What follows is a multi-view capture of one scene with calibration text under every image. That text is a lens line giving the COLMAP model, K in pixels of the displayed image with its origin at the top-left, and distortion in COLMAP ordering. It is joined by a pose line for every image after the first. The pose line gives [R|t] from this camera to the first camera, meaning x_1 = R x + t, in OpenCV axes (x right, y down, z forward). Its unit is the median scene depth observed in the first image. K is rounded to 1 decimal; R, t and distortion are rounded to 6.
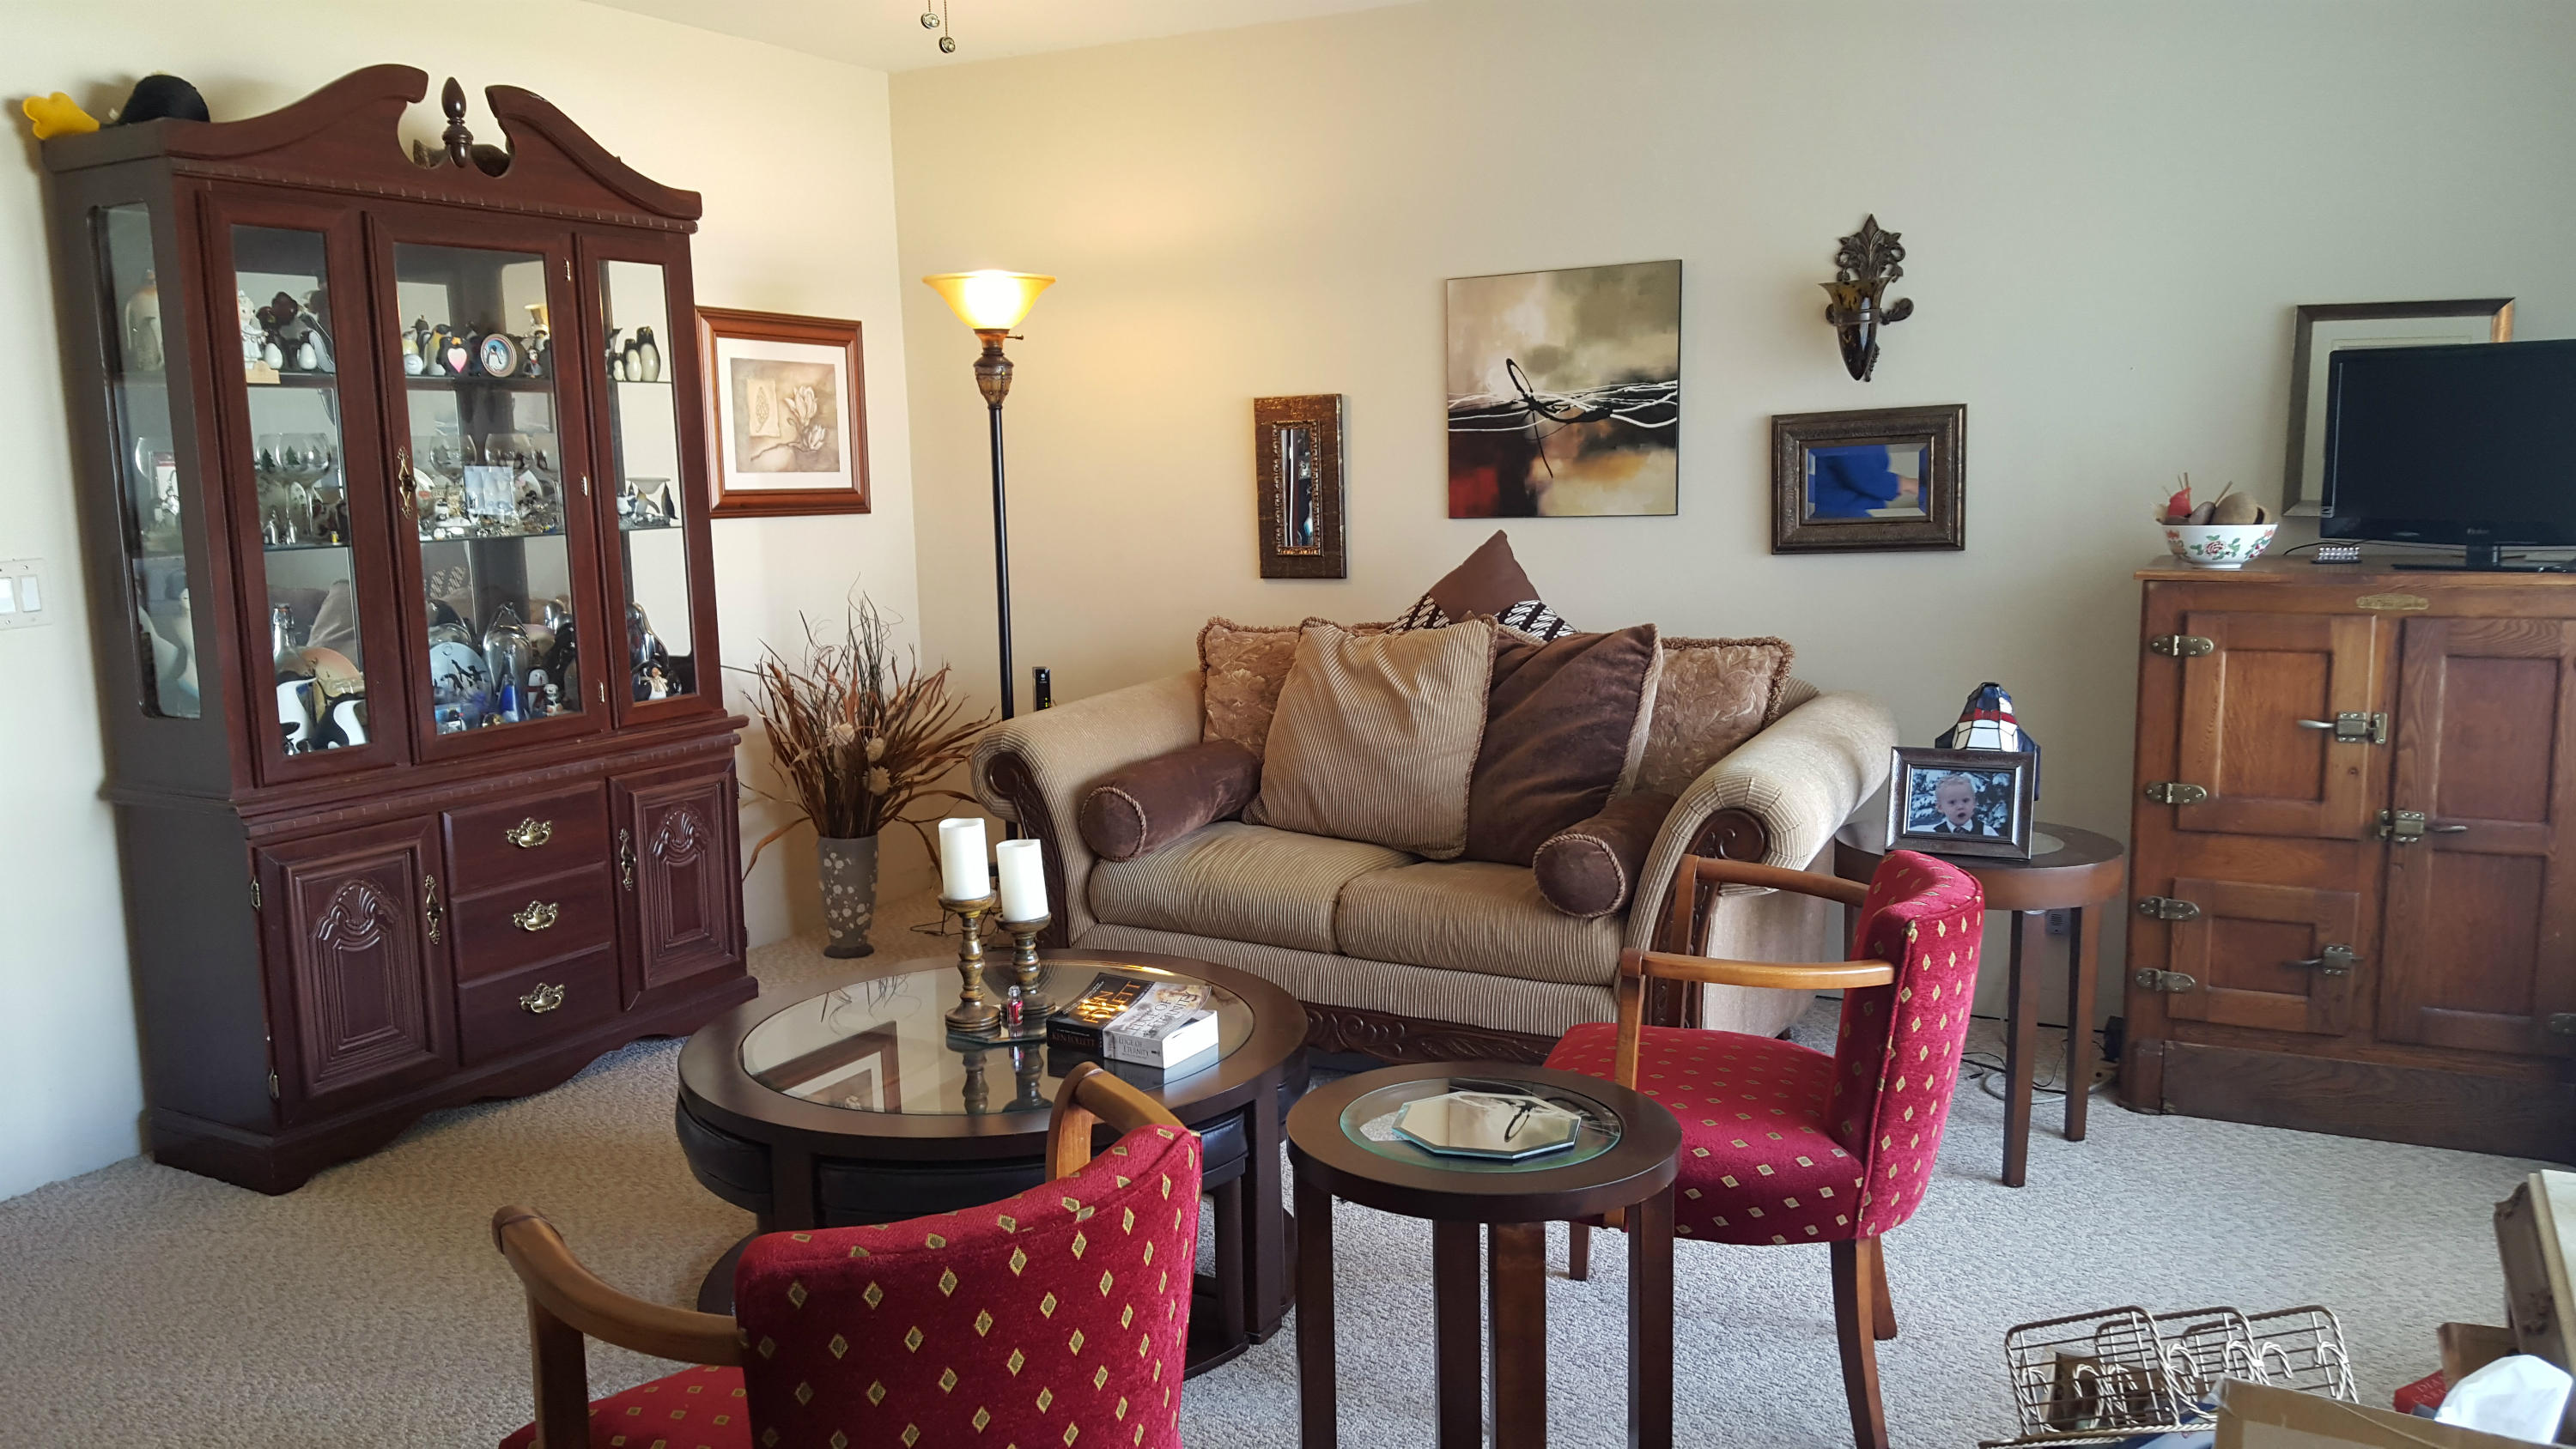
lens RADIAL K [[1891.5, 0, 1286.5], [0, 1891.5, 758.5], [0, 0, 1]] dist [0.172250, -0.300031]
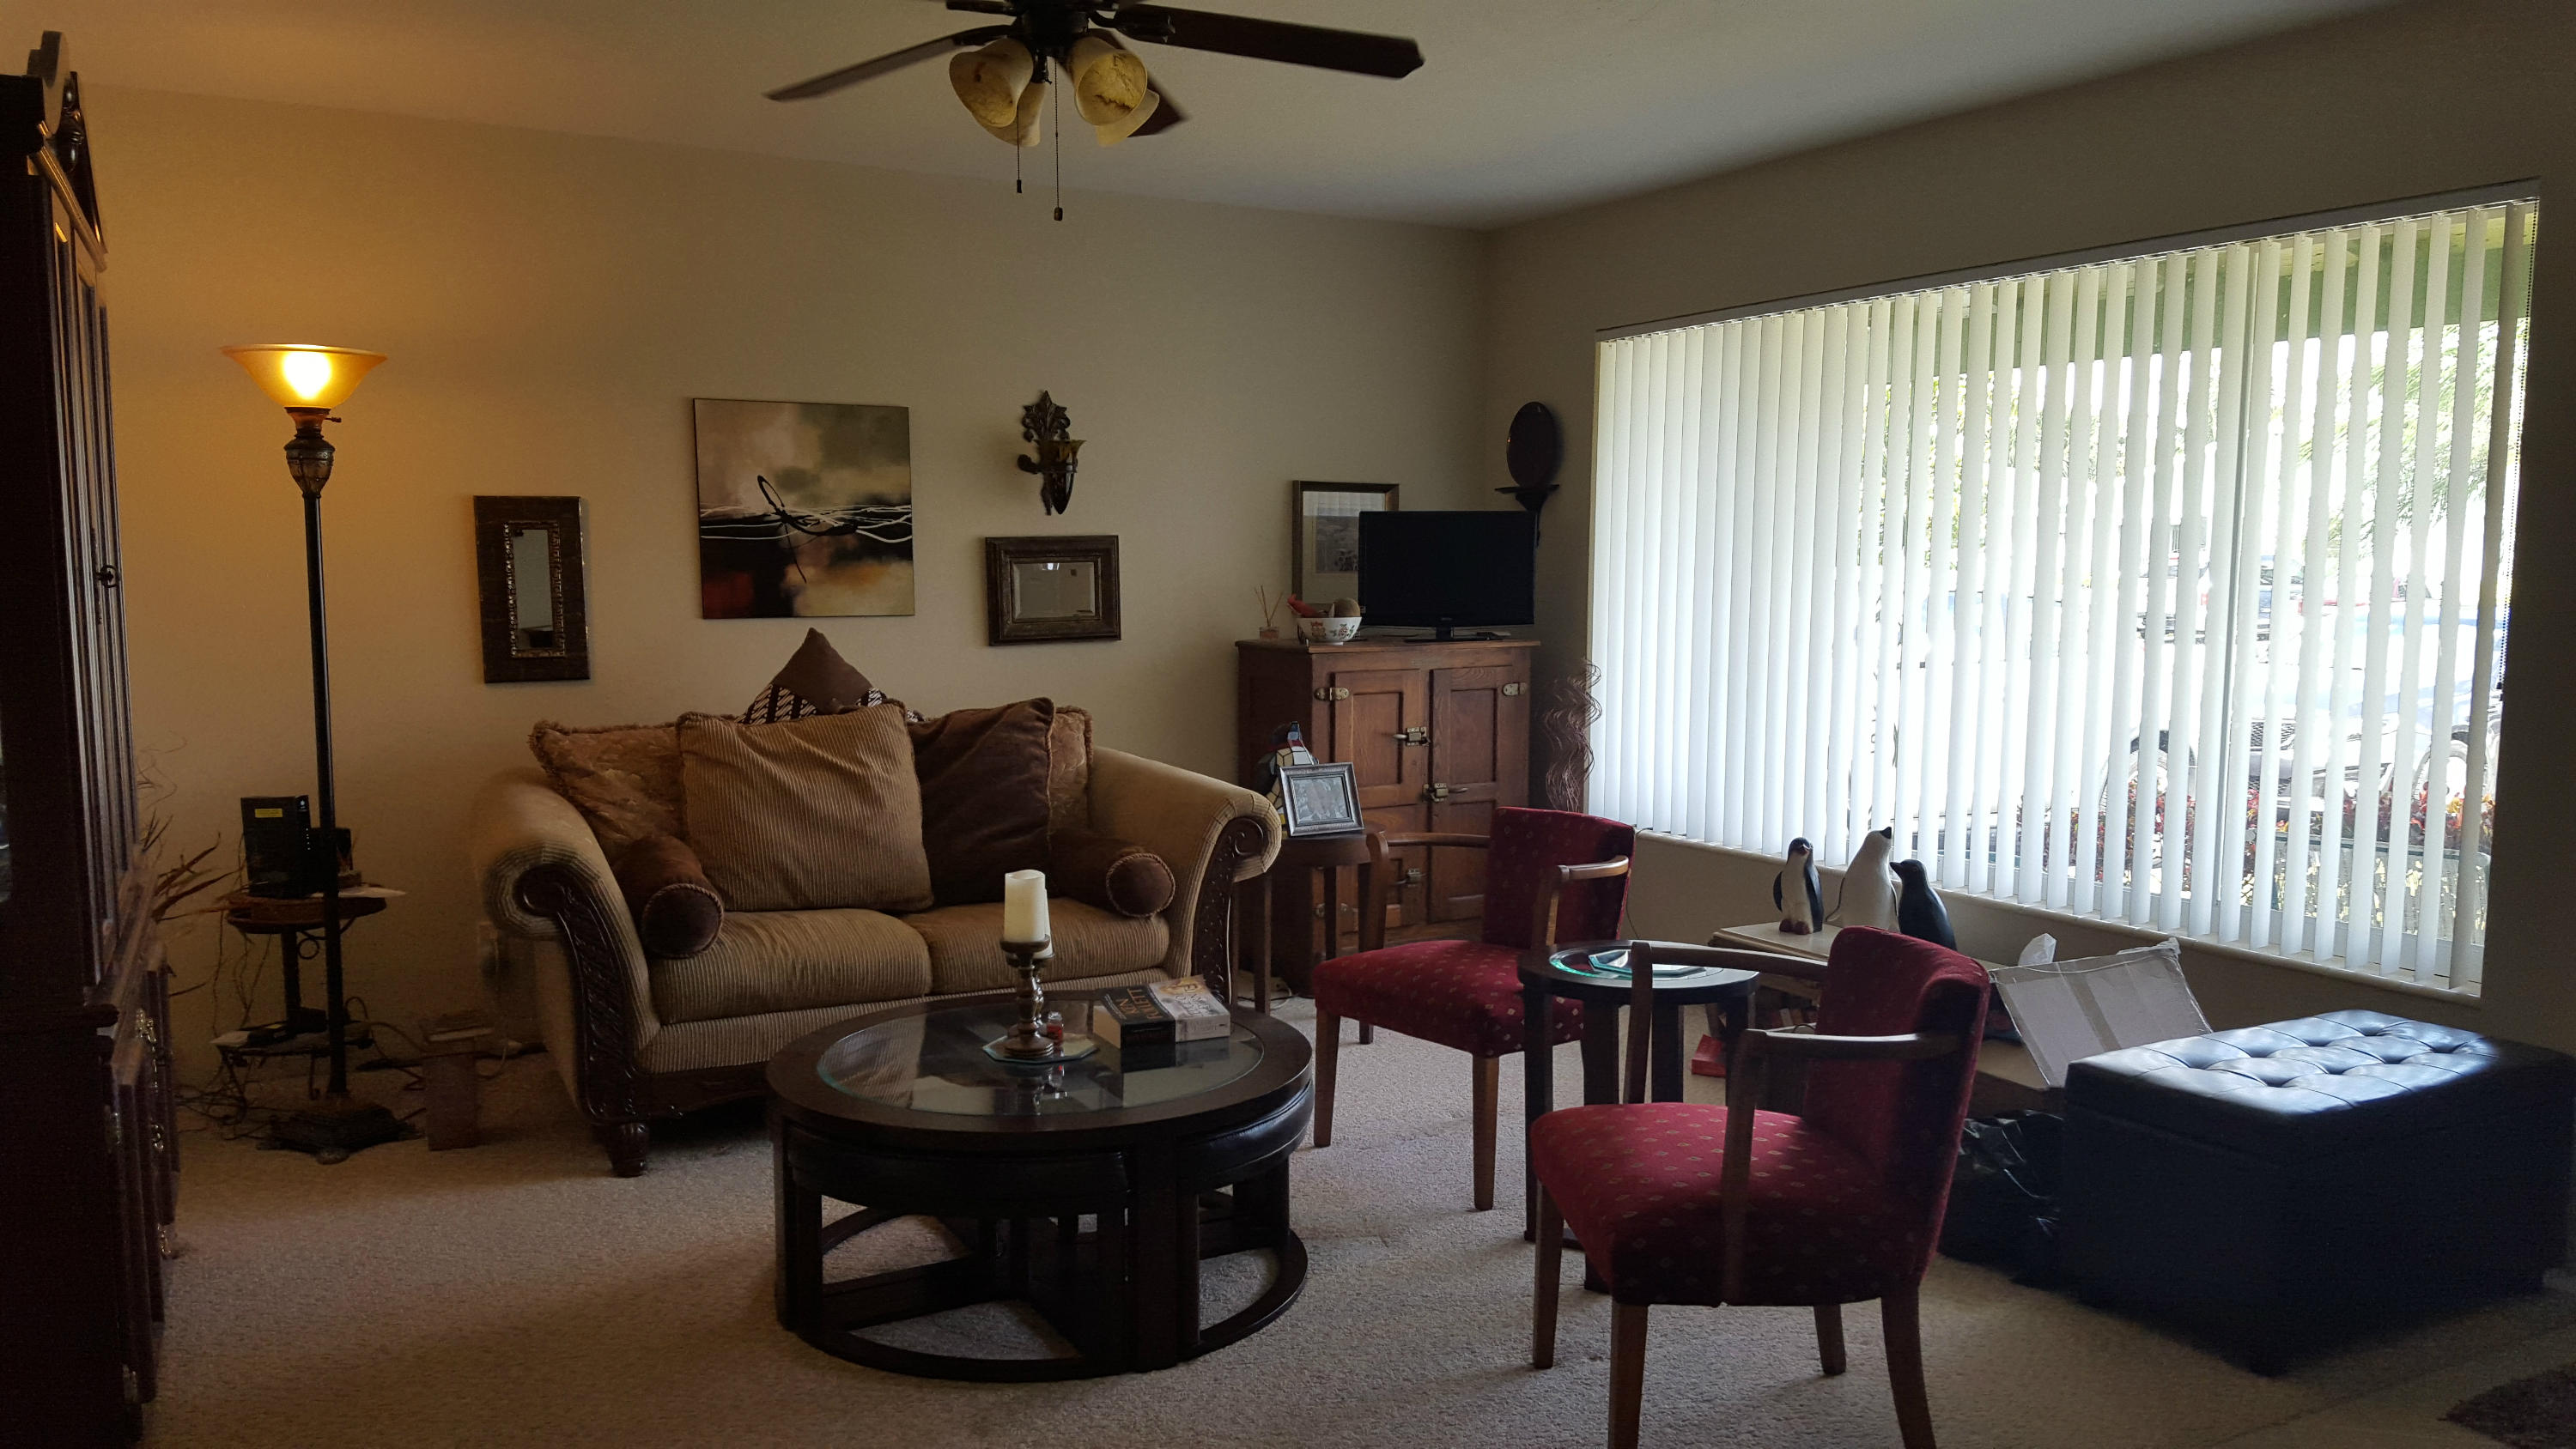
lens RADIAL K [[1891.5, 0, 1286.5], [0, 1891.5, 758.5], [0, 0, 1]] dist [0.172250, -0.300031]
pose [[0.532816, -0.069748, 0.843352, -0.686615], [0.123558, 0.992329, 0.004007, -0.013363], [-0.837162, 0.102068, 0.537347, 0.164790]]
